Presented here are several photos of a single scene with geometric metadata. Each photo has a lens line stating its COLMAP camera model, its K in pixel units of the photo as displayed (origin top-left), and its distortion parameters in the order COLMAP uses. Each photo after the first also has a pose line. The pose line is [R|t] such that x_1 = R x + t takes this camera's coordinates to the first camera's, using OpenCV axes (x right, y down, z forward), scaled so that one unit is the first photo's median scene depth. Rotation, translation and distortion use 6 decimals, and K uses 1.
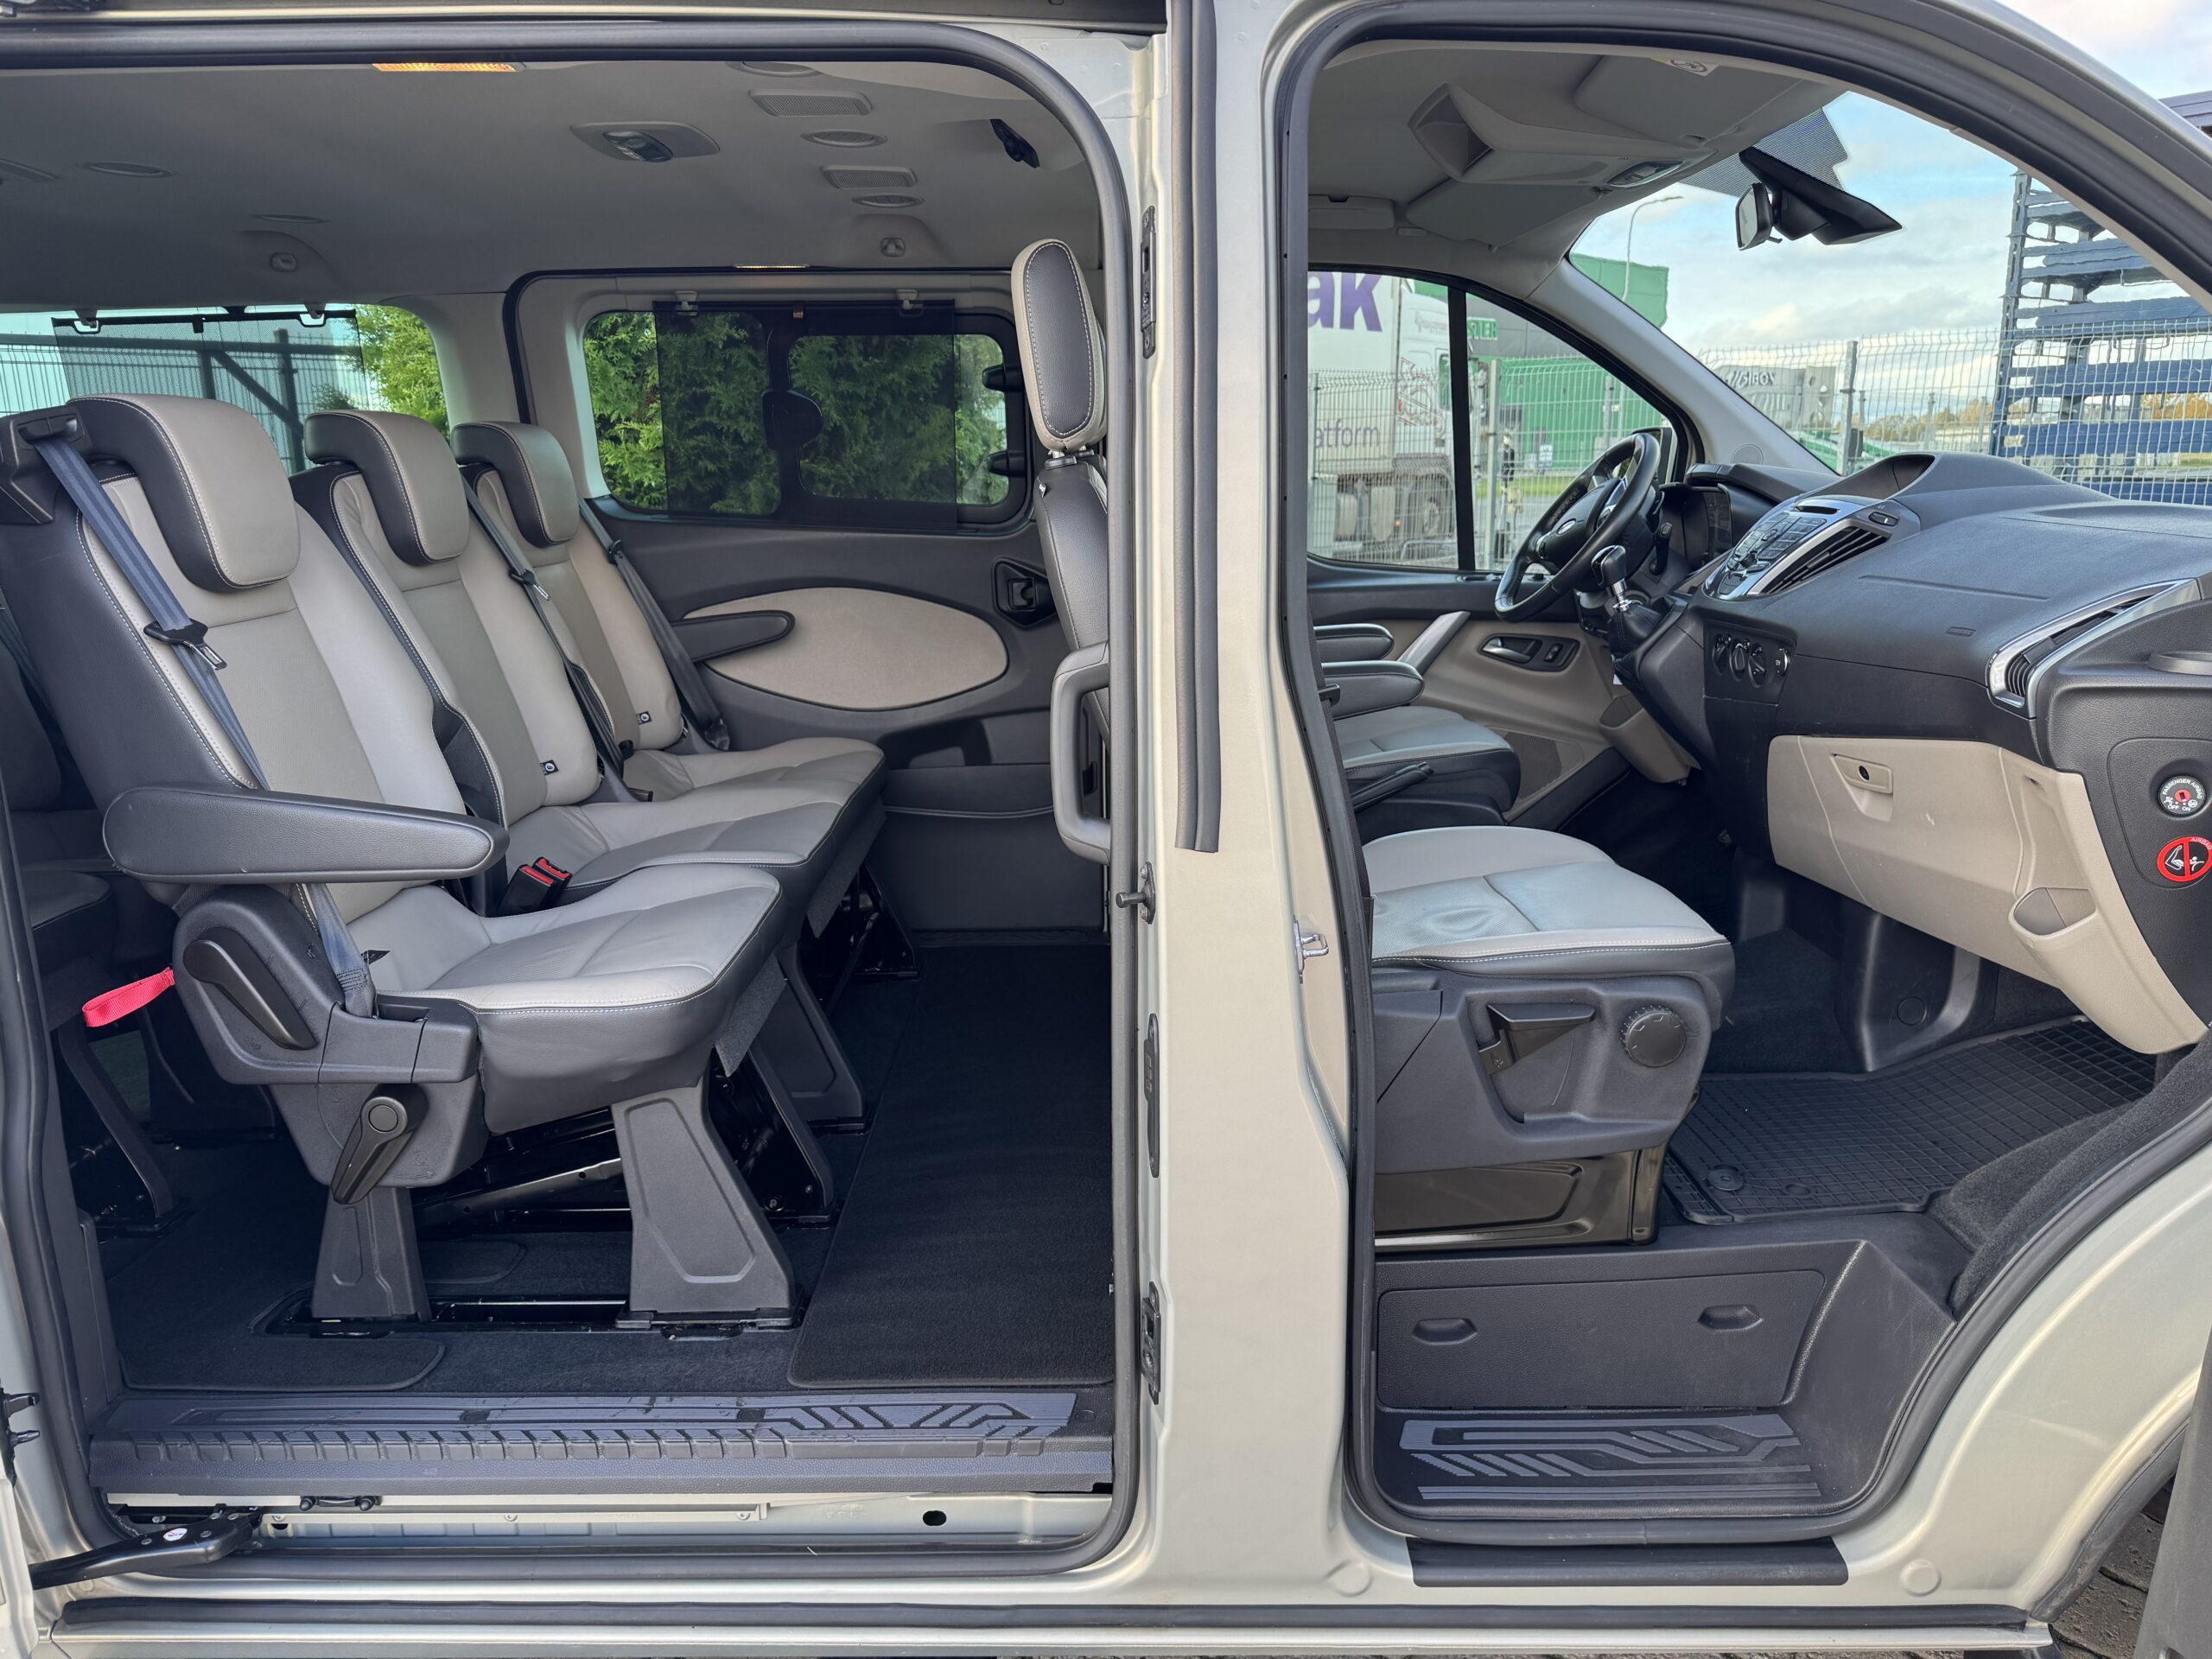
lens RADIAL K [[1601.5, 0, 1099.5], [0, 1601.5, 864.5], [0, 0, 1]] dist [0.047922, -0.058852]
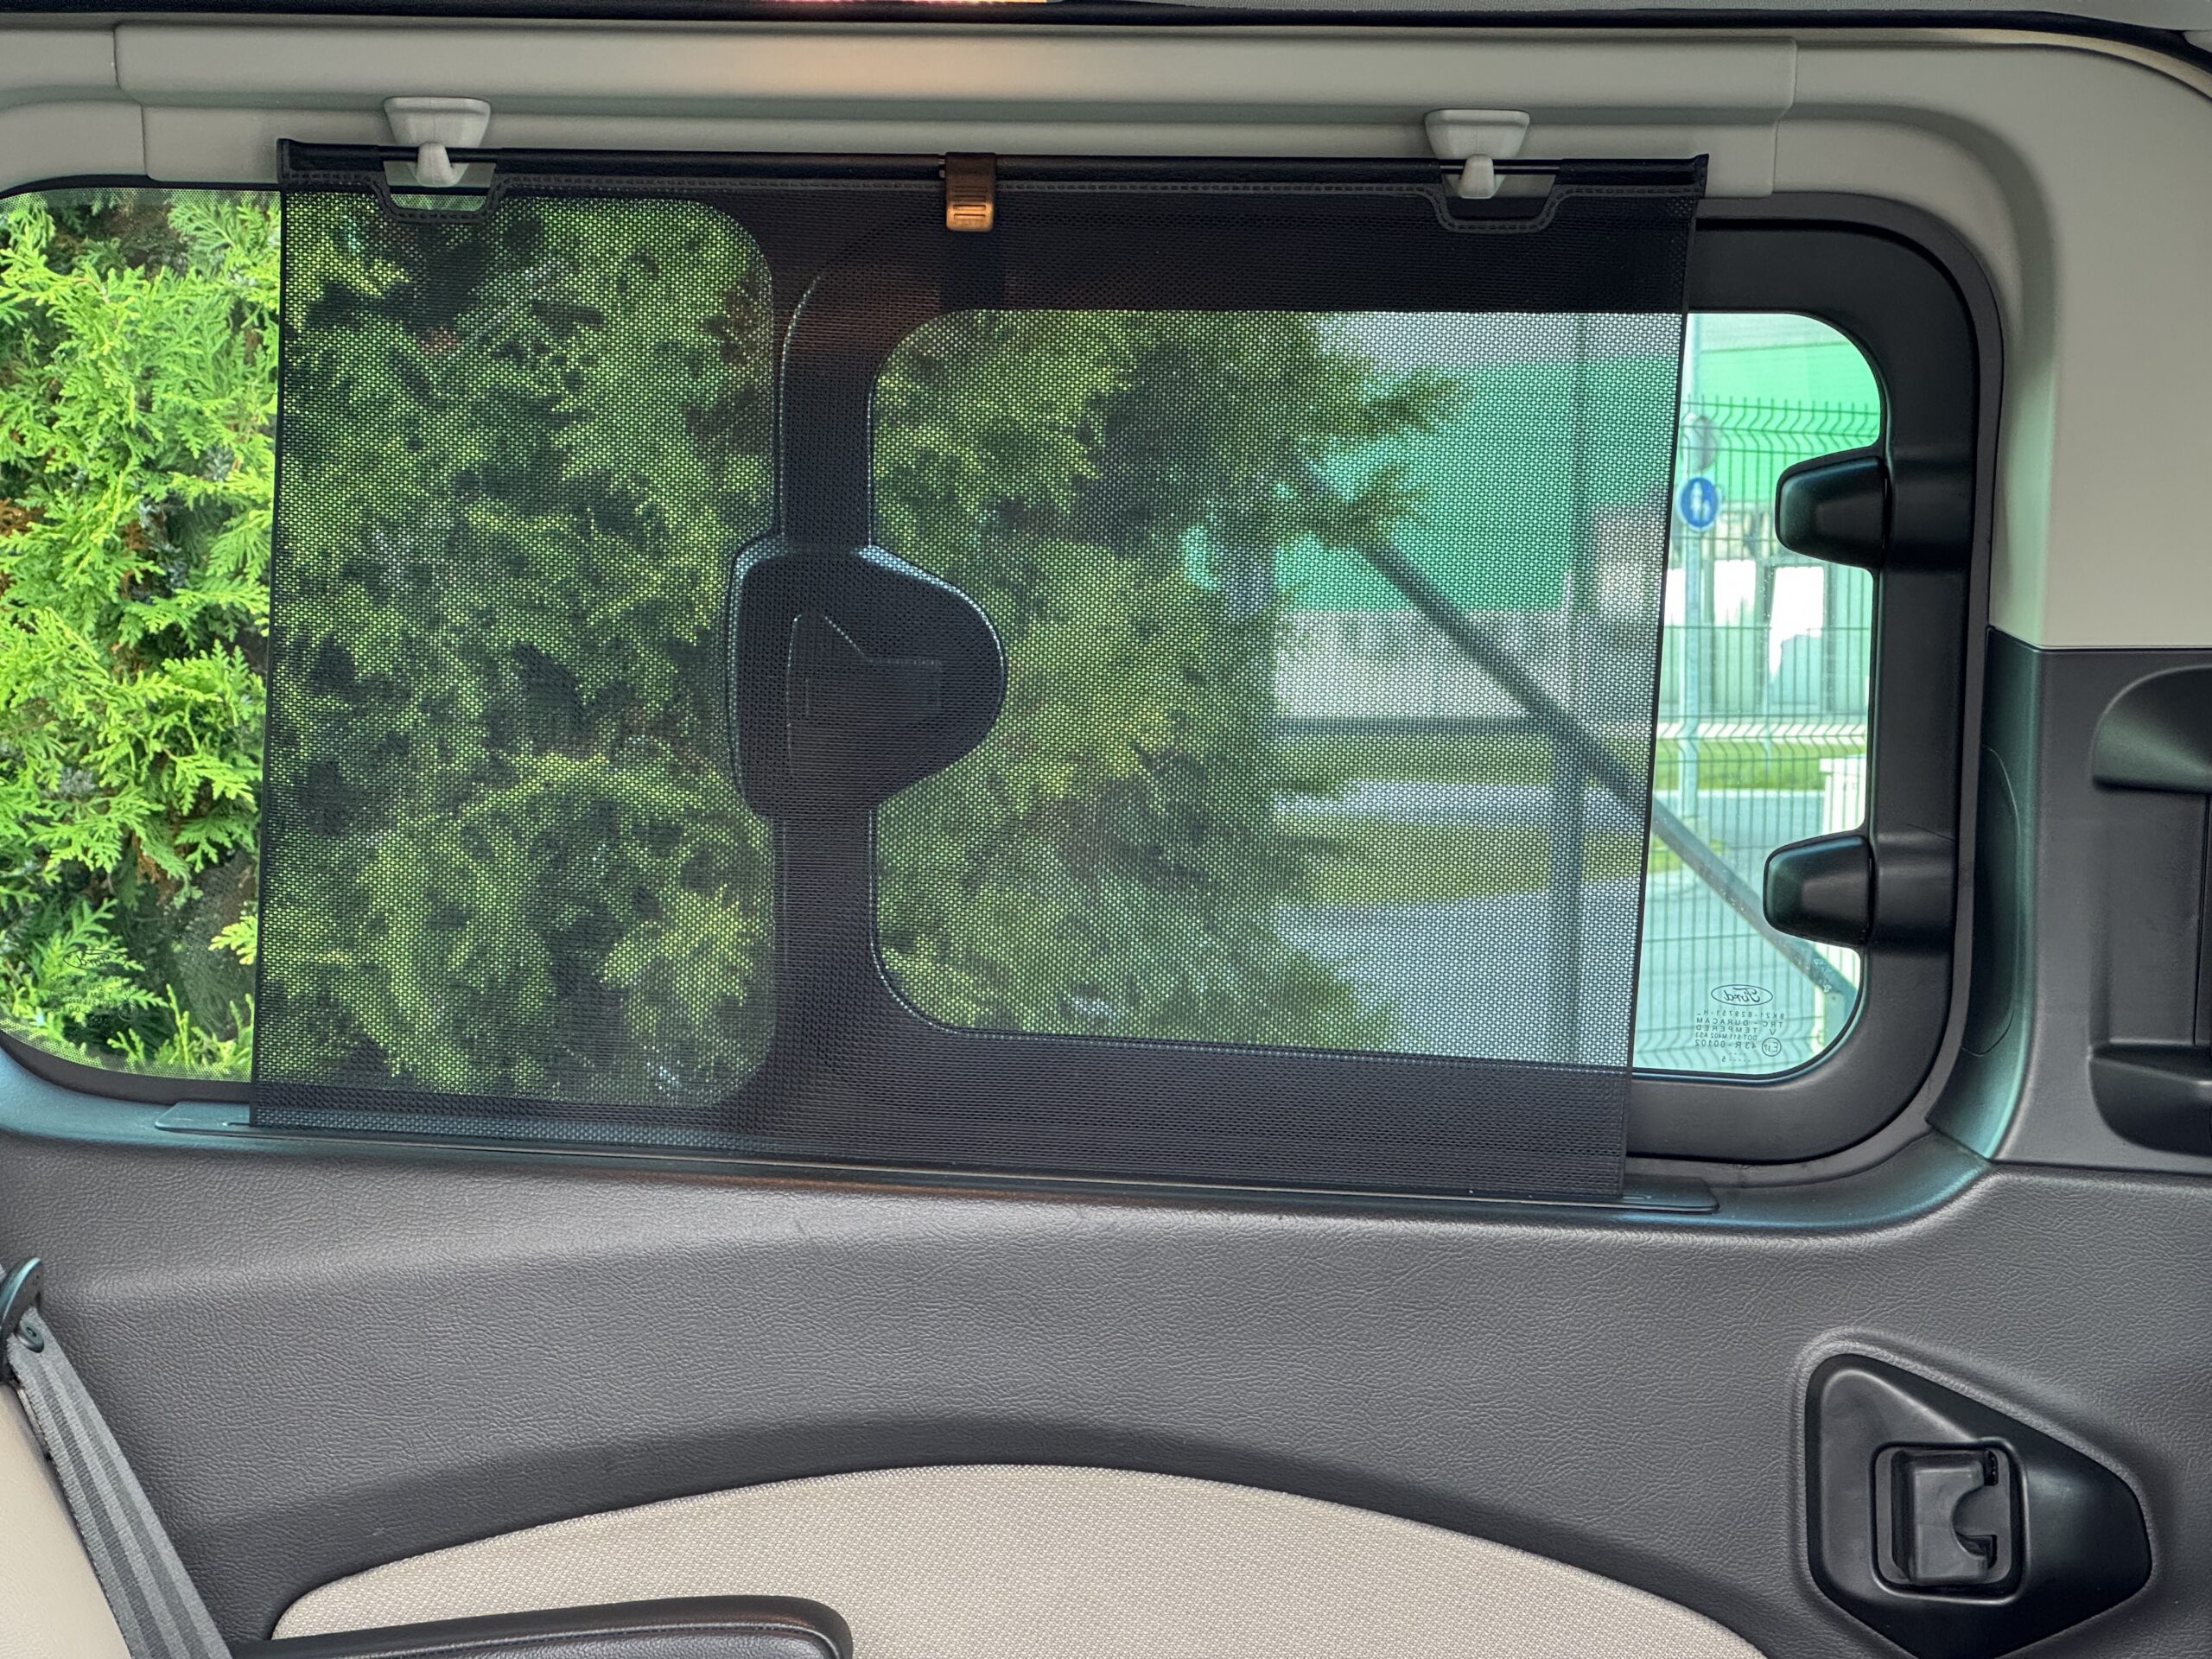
lens RADIAL K [[4940.4, 0, 1106.0], [0, 4940.4, 829.5], [0, 0, 1]] dist [-0.030351, 2.982673]
pose [[0.999817, 0.016768, 0.009198, -0.168509], [-0.014533, 0.978754, -0.204524, -0.127412], [-0.012432, 0.204352, 0.978818, 0.373601]]
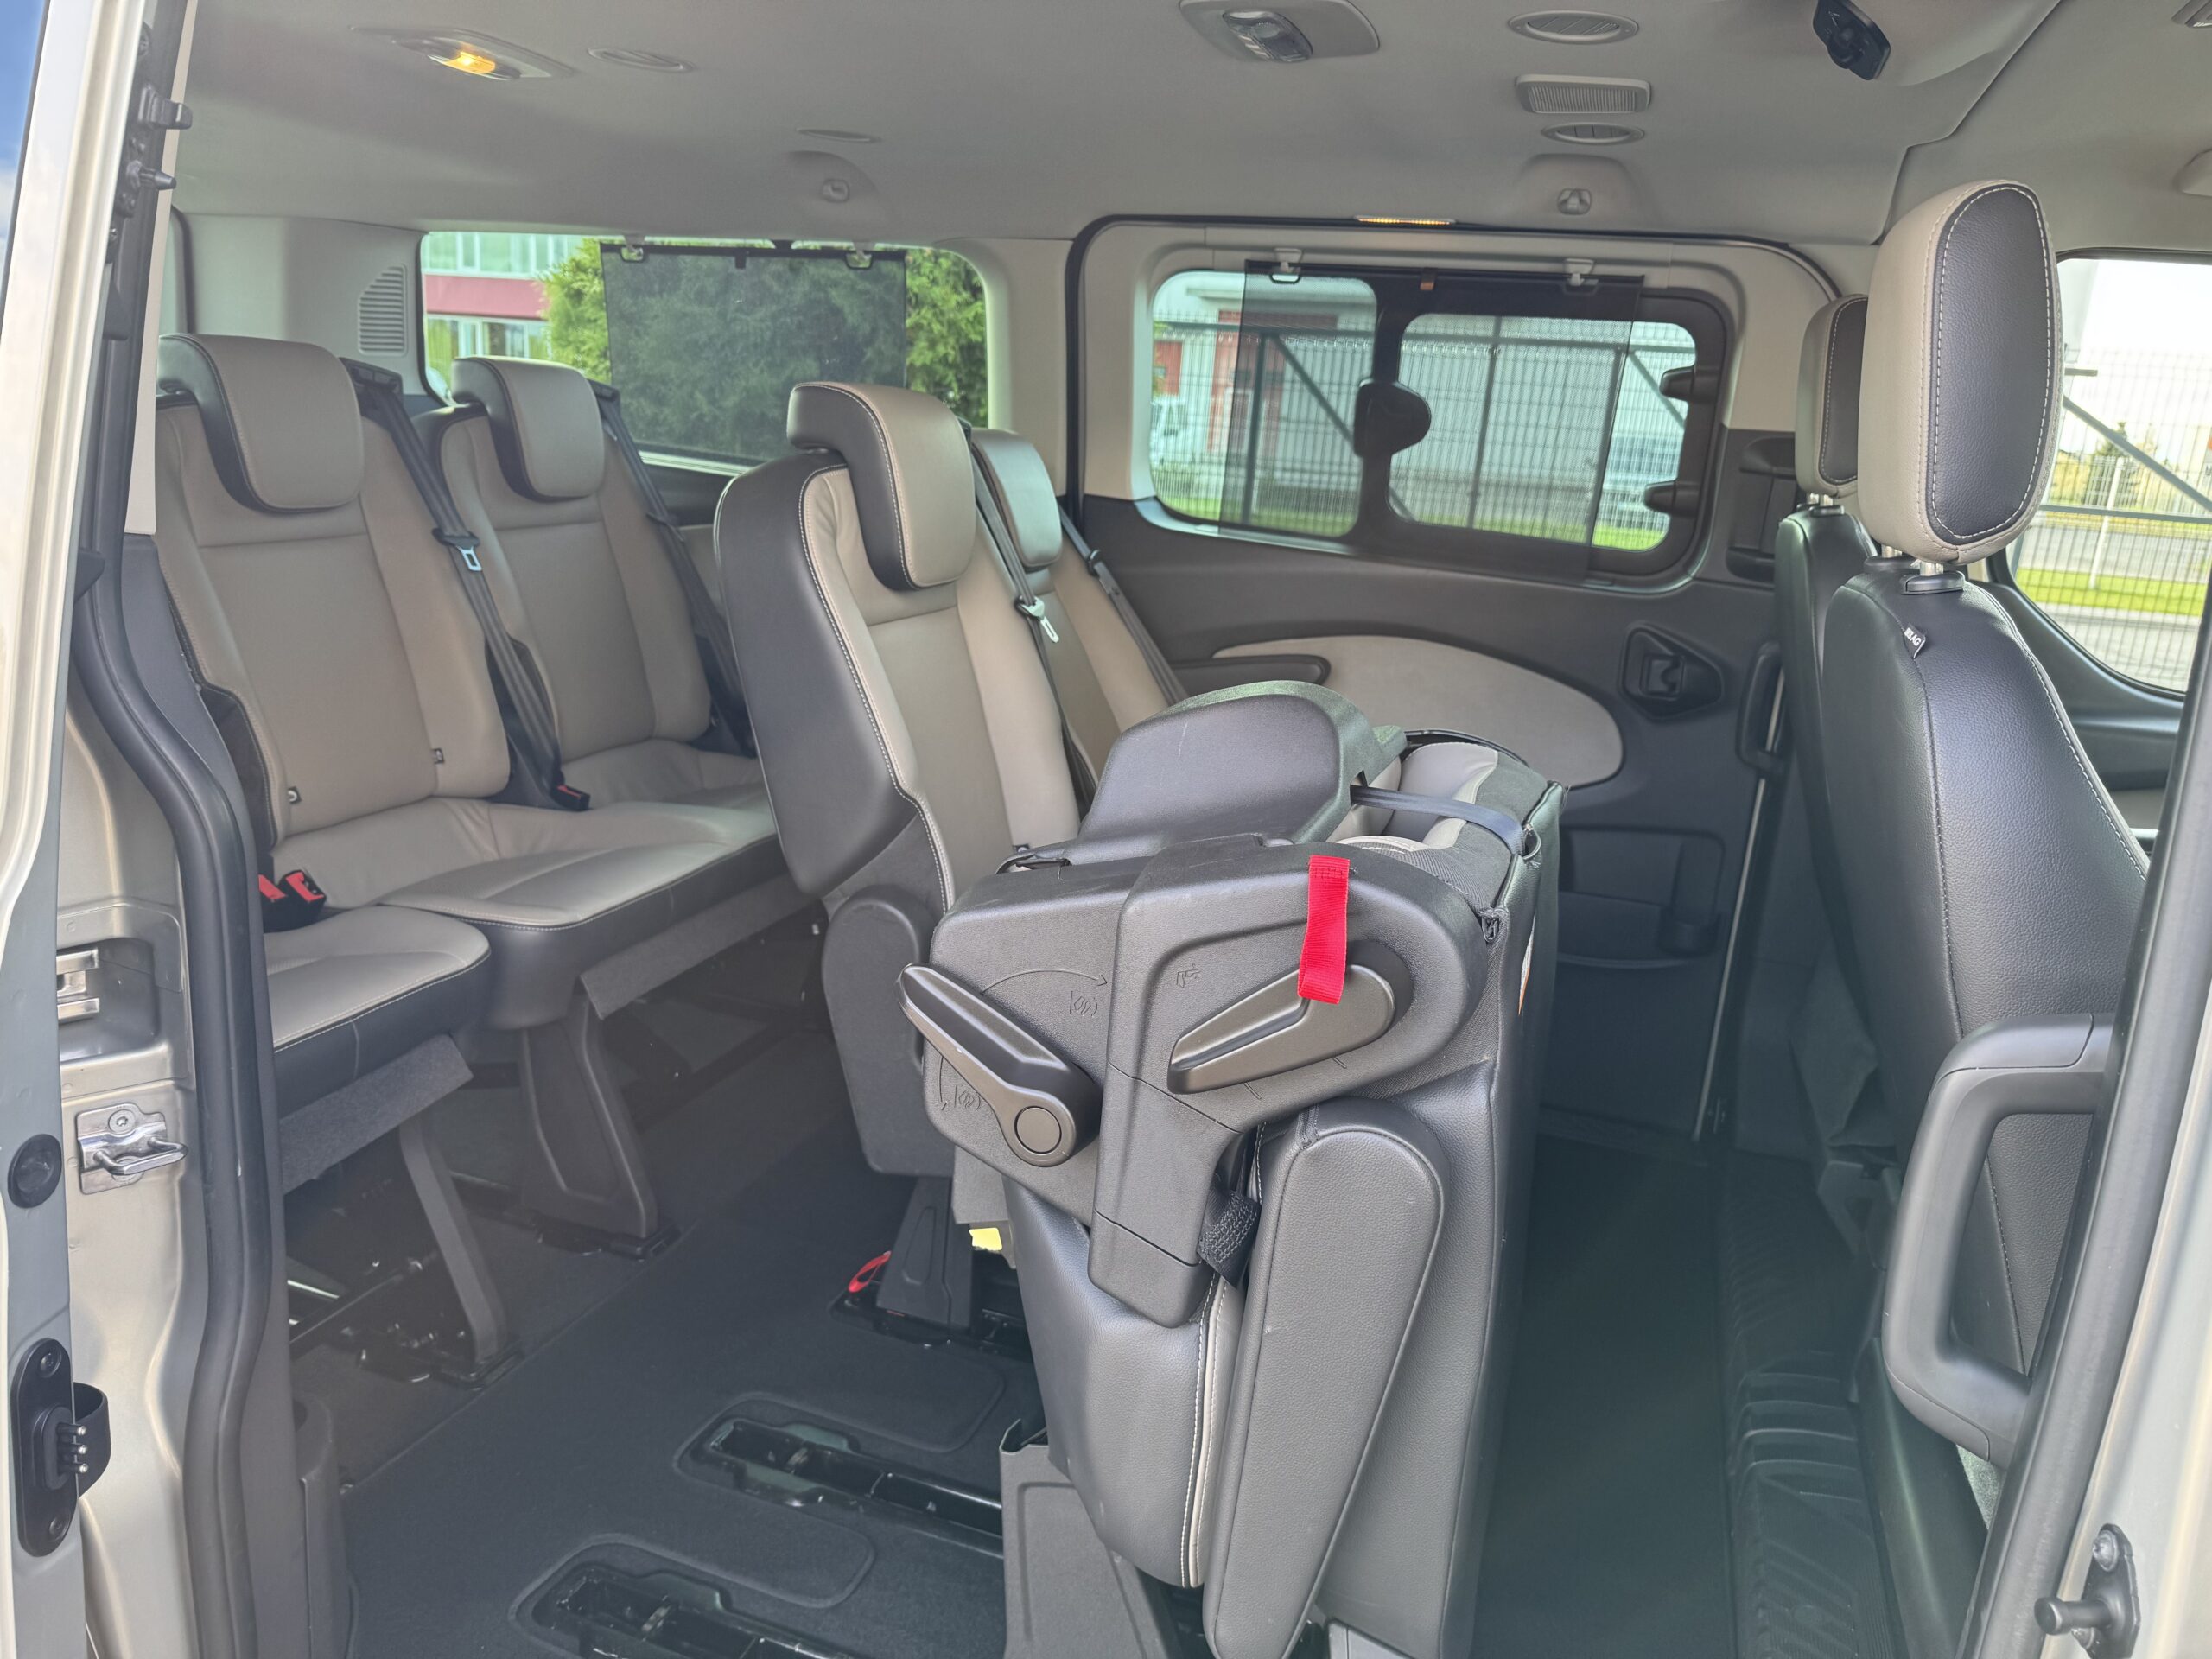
lens RADIAL K [[1582.5, 0, 1106.0], [0, 1582.5, 829.5], [0, 0, 1]] dist [0.048045, -0.000547]
pose [[0.944057, 0.158124, -0.289402, -0.068848], [-0.156399, 0.987261, 0.029233, -0.082065], [0.290338, 0.017665, 0.956761, 0.228443]]
